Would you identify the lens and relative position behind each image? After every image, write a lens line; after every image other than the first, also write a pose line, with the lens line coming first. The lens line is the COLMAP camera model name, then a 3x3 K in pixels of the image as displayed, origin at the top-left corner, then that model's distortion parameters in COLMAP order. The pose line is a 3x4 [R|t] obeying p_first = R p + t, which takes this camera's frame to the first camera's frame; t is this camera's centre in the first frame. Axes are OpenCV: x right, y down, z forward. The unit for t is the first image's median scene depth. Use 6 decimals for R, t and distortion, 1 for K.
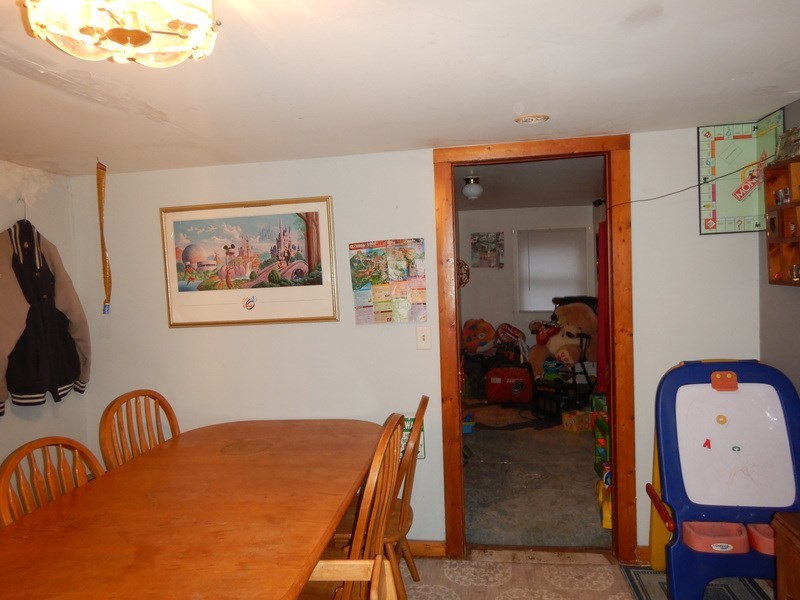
lens RADIAL K [[578.1, 0, 402.2], [0, 578.1, 300.1], [0, 0, 1]] dist [0.040764, -0.000775]
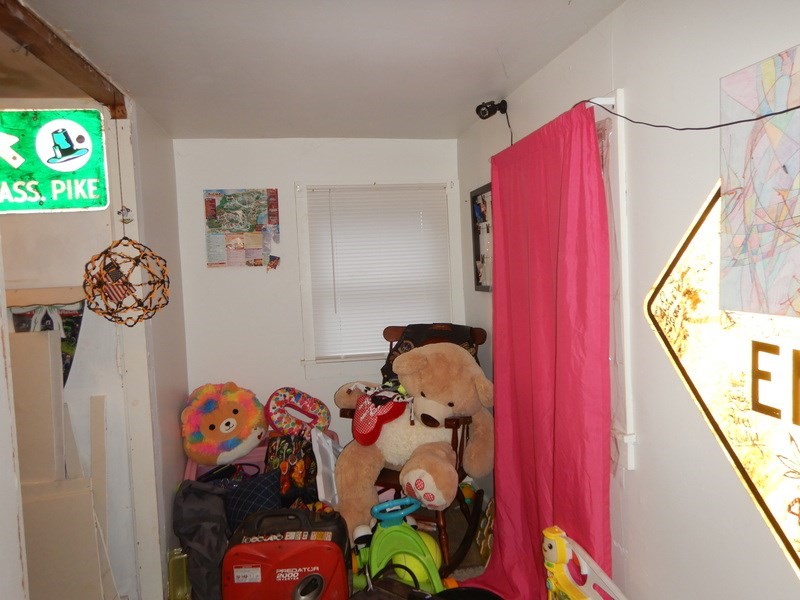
lens RADIAL K [[578.1, 0, 399.5], [0, 578.1, 297.1], [0, 0, 1]] dist [0.040764, -0.000775]
pose [[0.951941, -0.027964, 0.305003, 0.132433], [0.030645, 0.999522, -0.004003, -0.027987], [-0.304745, 0.013157, 0.952343, 0.563749]]
